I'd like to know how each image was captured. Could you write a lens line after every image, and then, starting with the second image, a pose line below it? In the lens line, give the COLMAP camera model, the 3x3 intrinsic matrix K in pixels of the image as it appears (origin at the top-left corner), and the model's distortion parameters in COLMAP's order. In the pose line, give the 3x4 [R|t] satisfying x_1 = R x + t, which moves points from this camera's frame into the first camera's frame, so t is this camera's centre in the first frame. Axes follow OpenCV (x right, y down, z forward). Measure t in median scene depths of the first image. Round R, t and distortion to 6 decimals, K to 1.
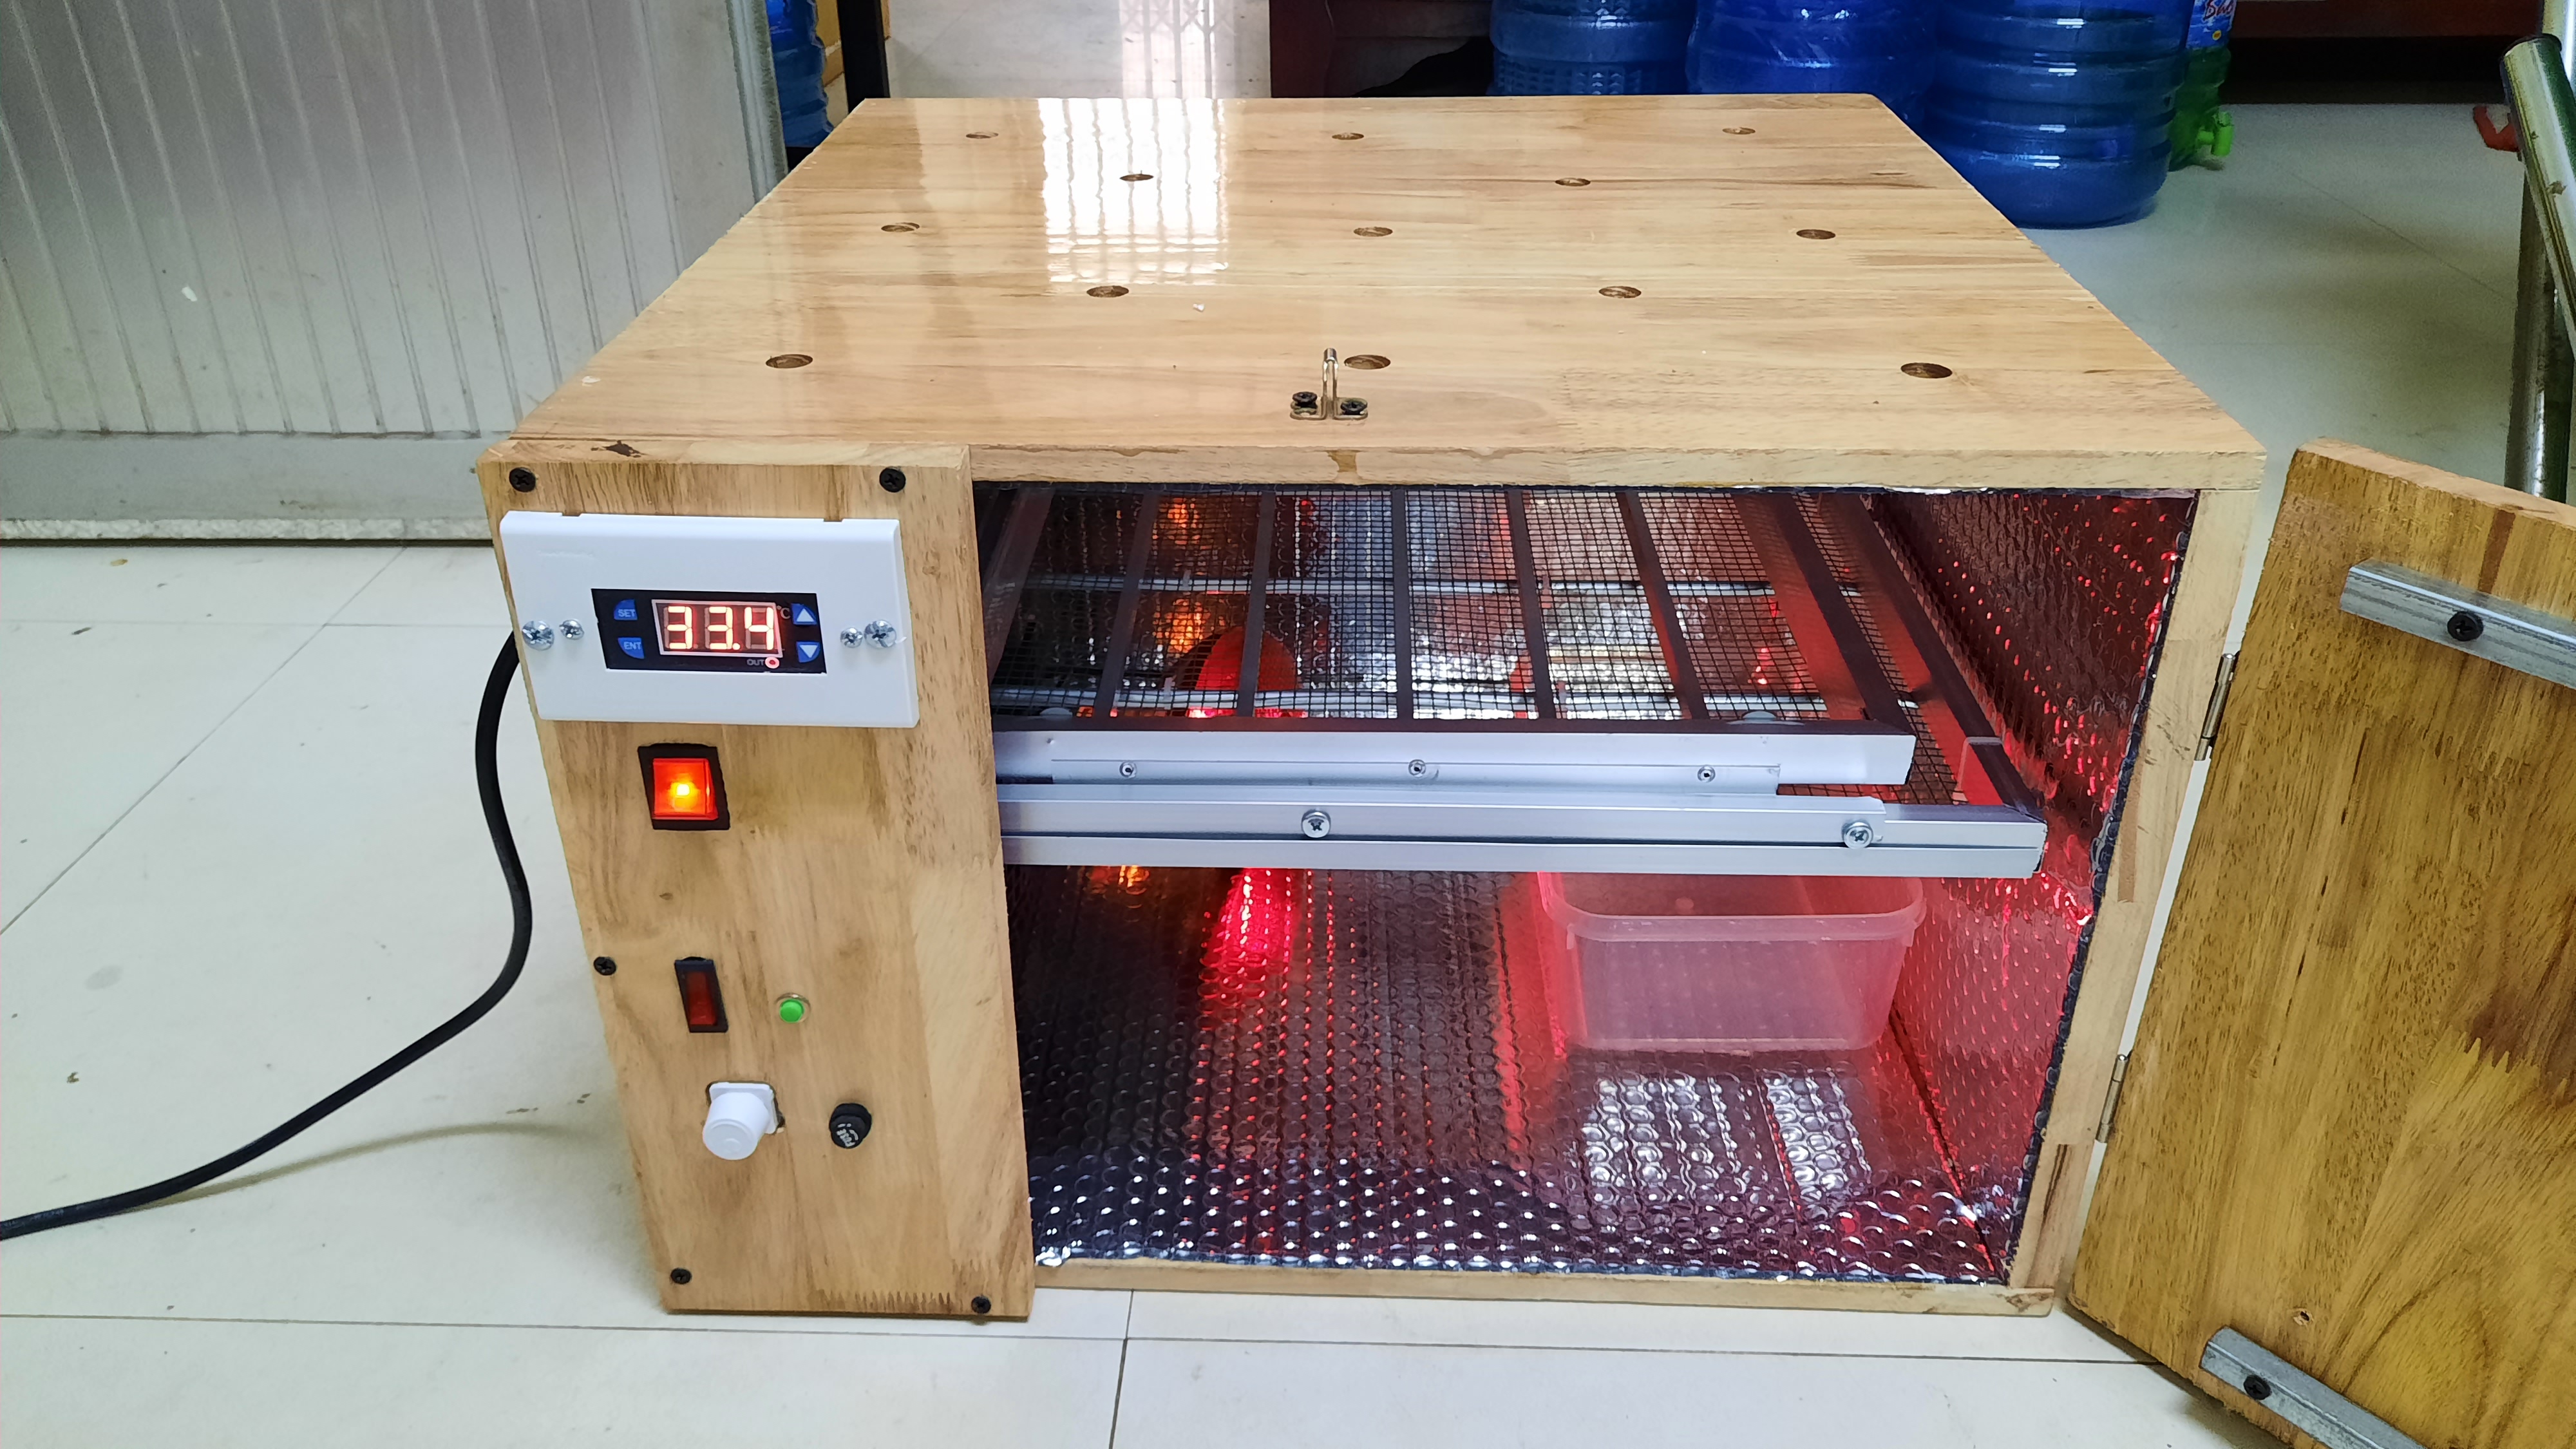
lens RADIAL K [[1890.3, 0, 1285.3], [0, 1890.3, 728.9], [0, 0, 1]] dist [0.036447, -0.054999]
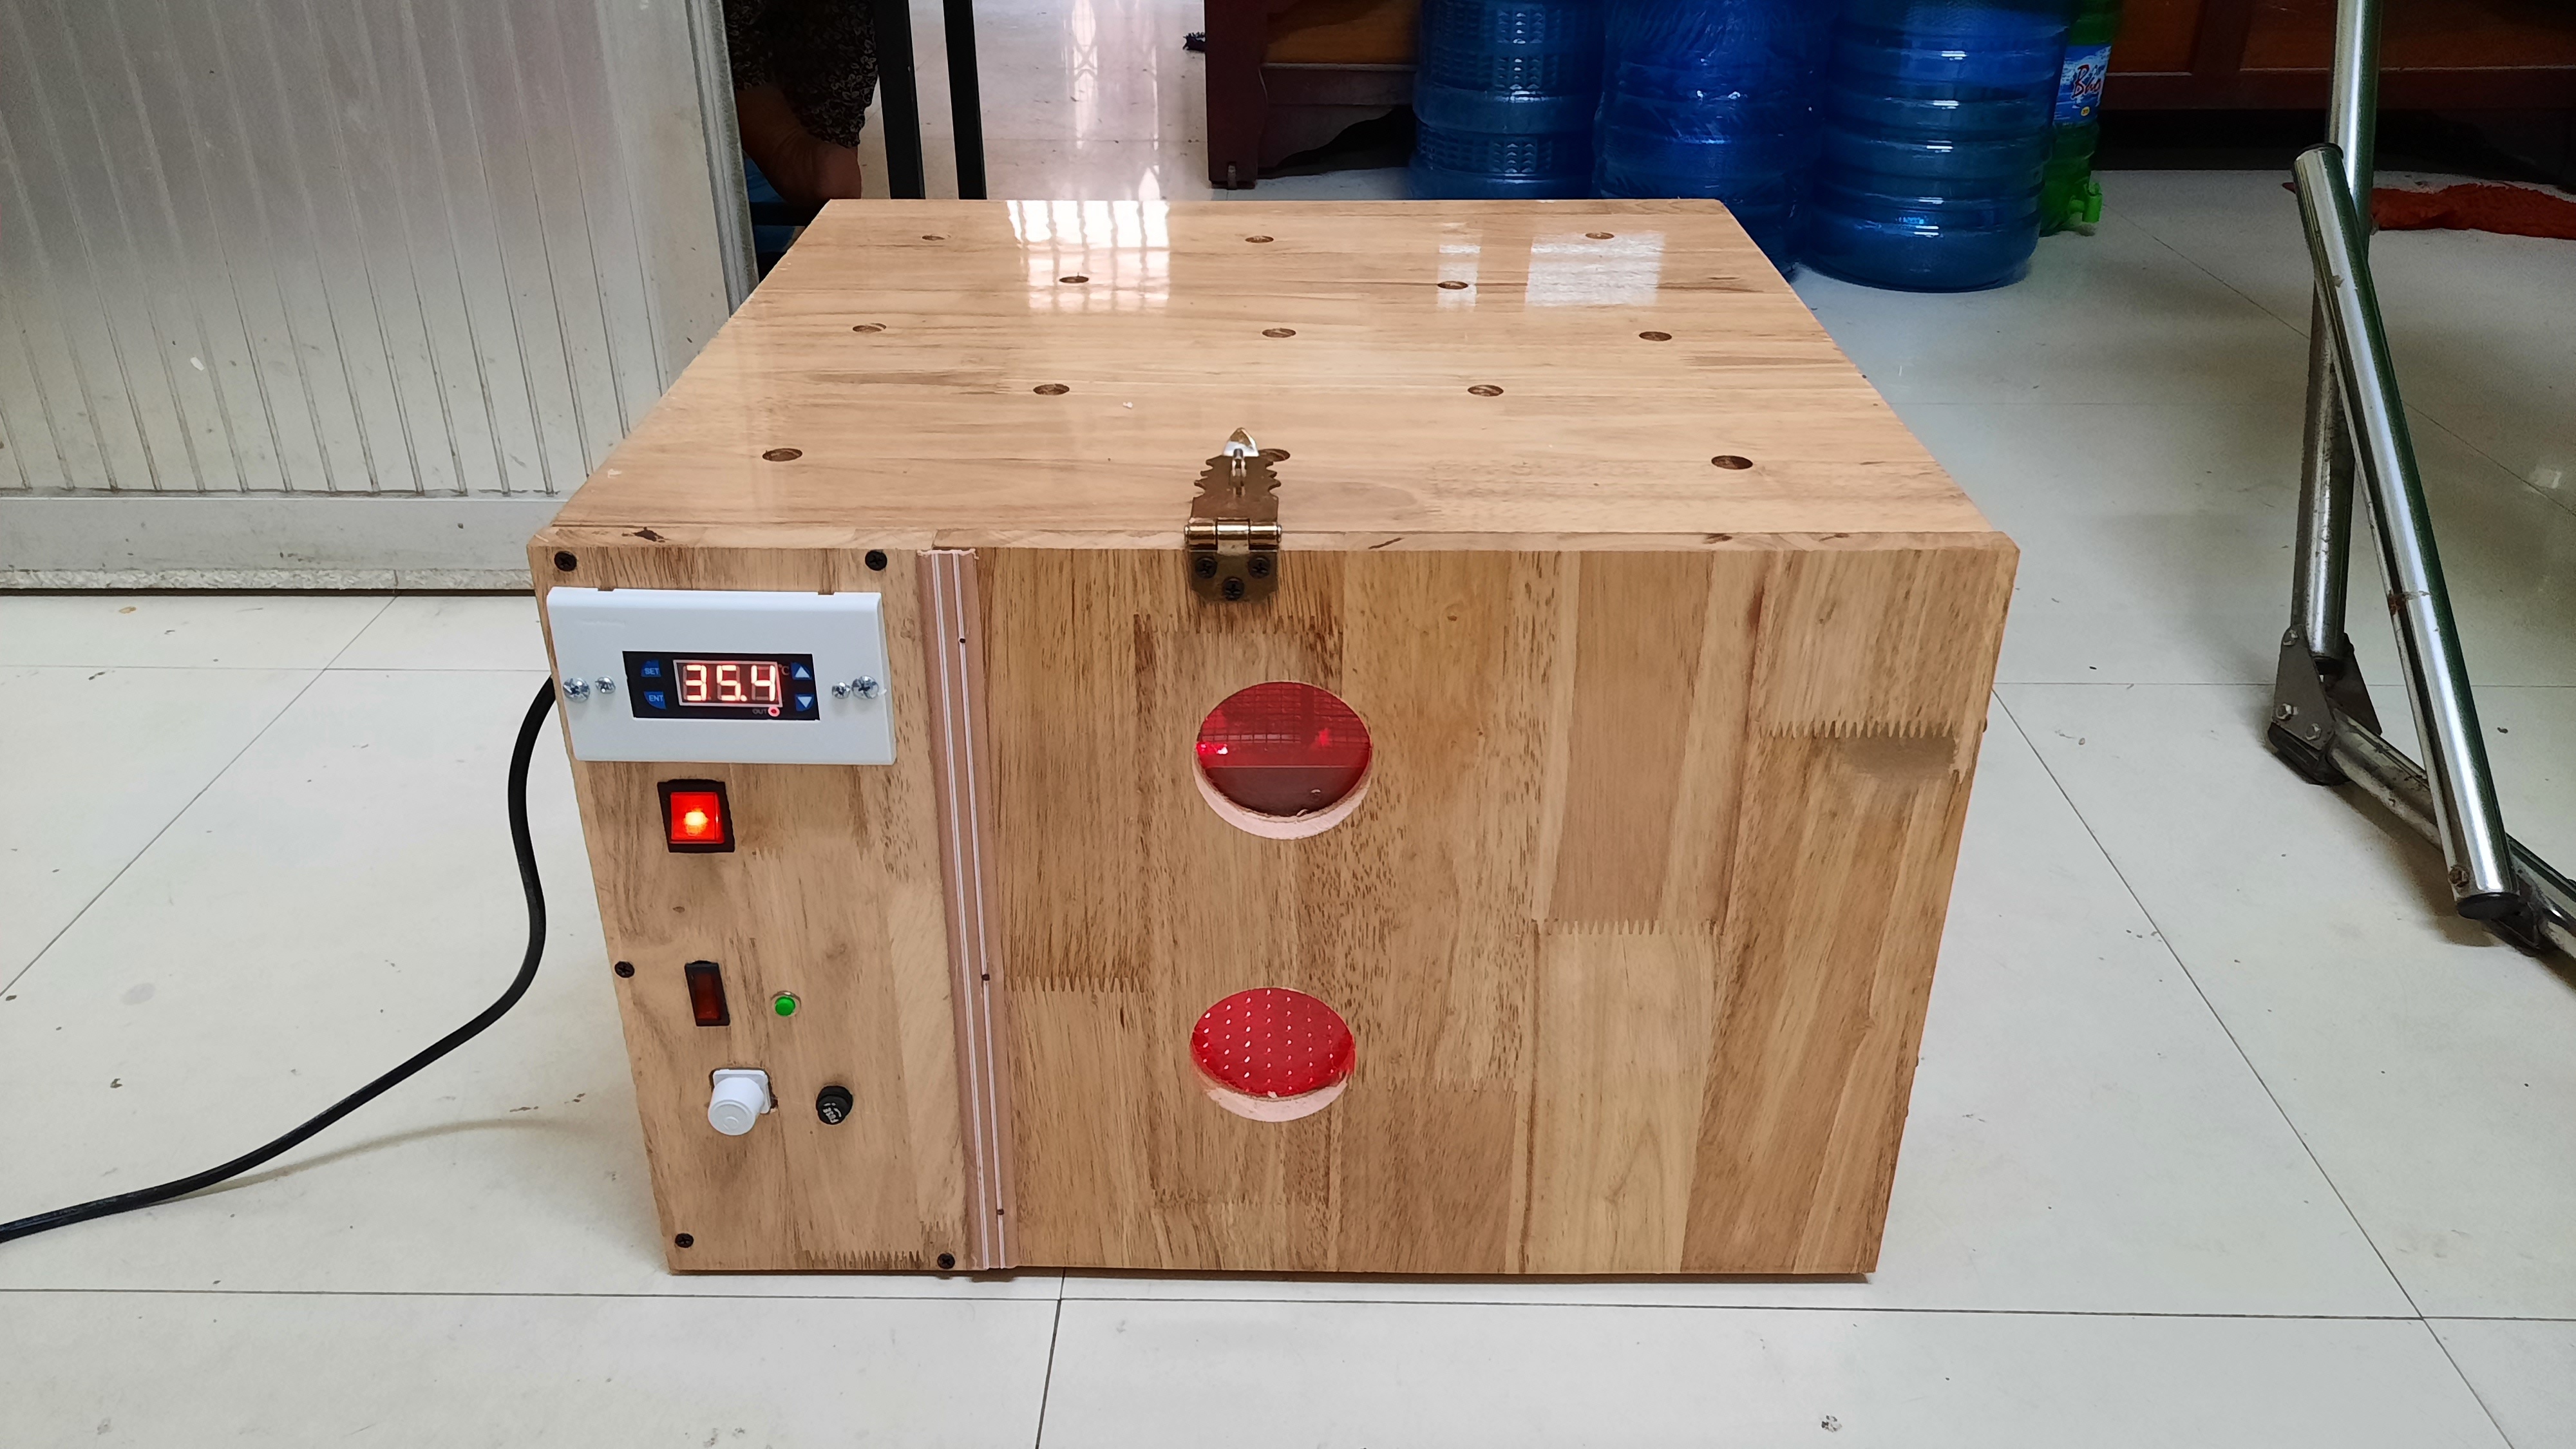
lens RADIAL K [[1861.9, 0, 1282.4], [0, 1861.9, 723.0], [0, 0, 1]] dist [0.041562, -0.055226]
pose [[0.999408, -0.007015, 0.033676, 0.009591], [0.007533, 0.999855, -0.015287, -0.006489], [-0.033564, 0.015531, 0.999316, -0.170369]]
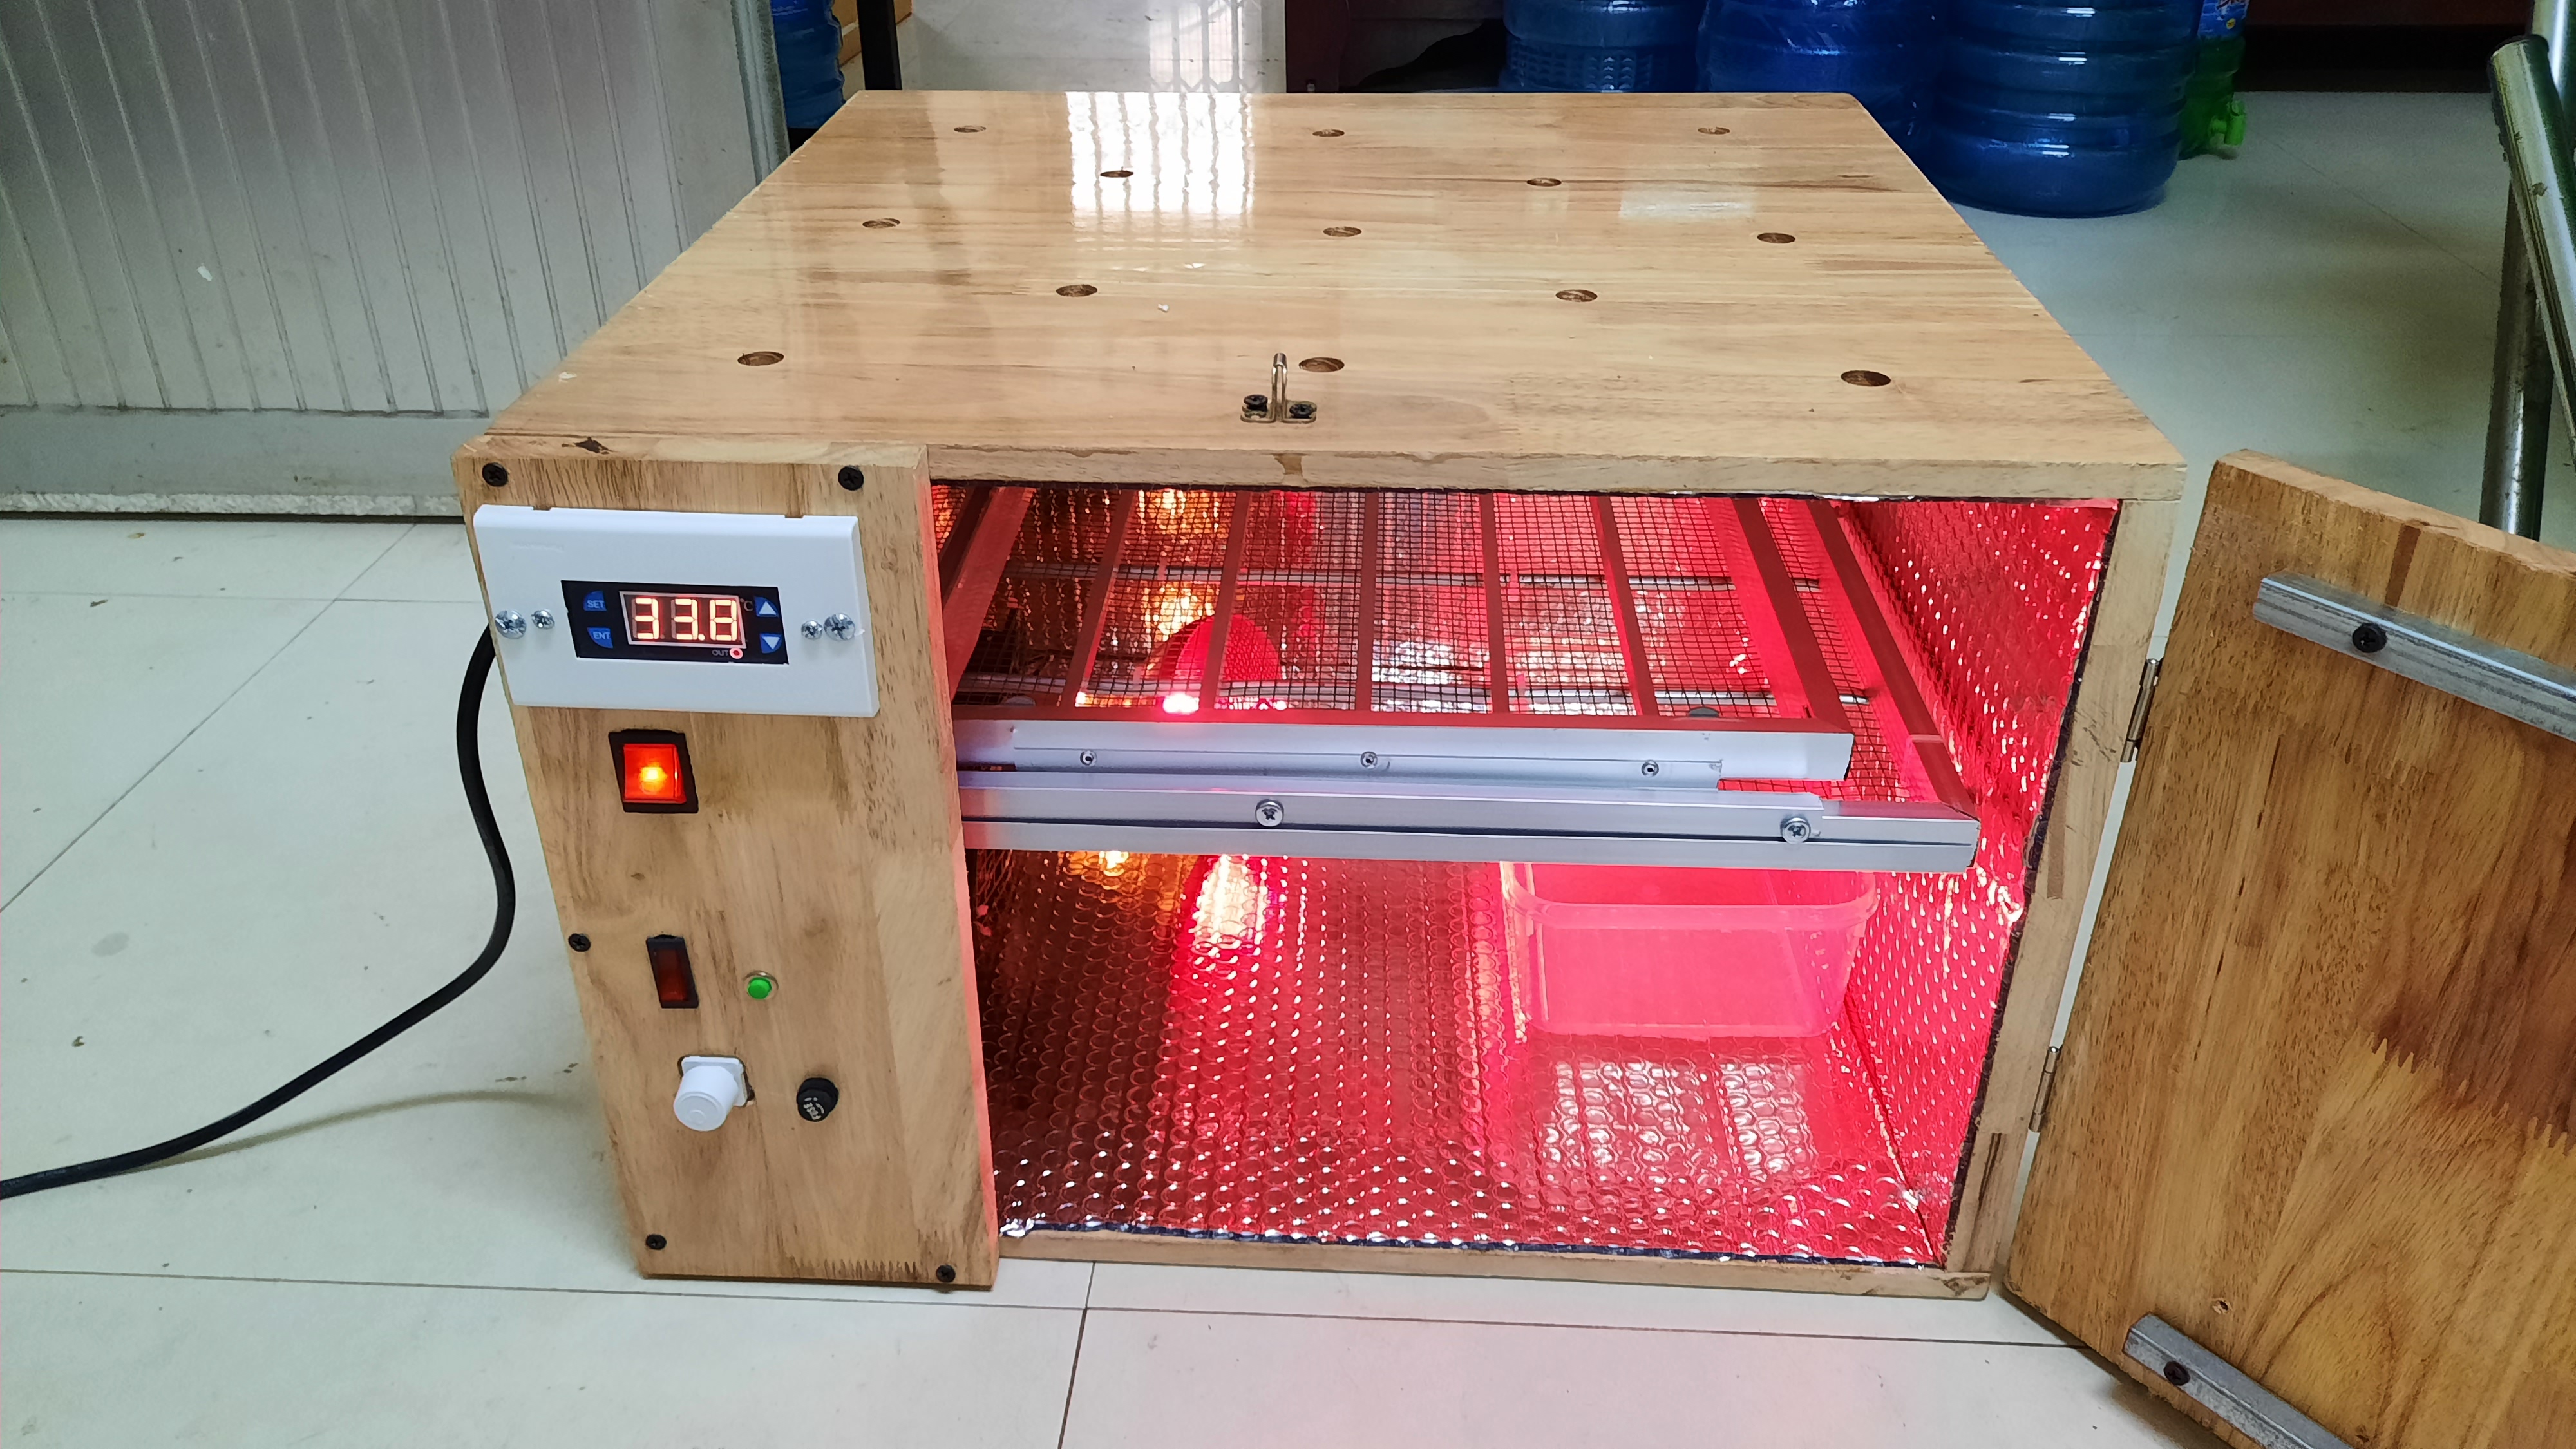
lens RADIAL K [[1884.4, 0, 1288.0], [0, 1884.4, 724.5], [0, 0, 1]] dist [0.038396, -0.048798]
pose [[0.999856, 0.011137, -0.012768, 0.039585], [-0.010987, 0.999870, 0.011760, -0.010309], [0.012897, -0.011618, 0.999849, -0.025582]]
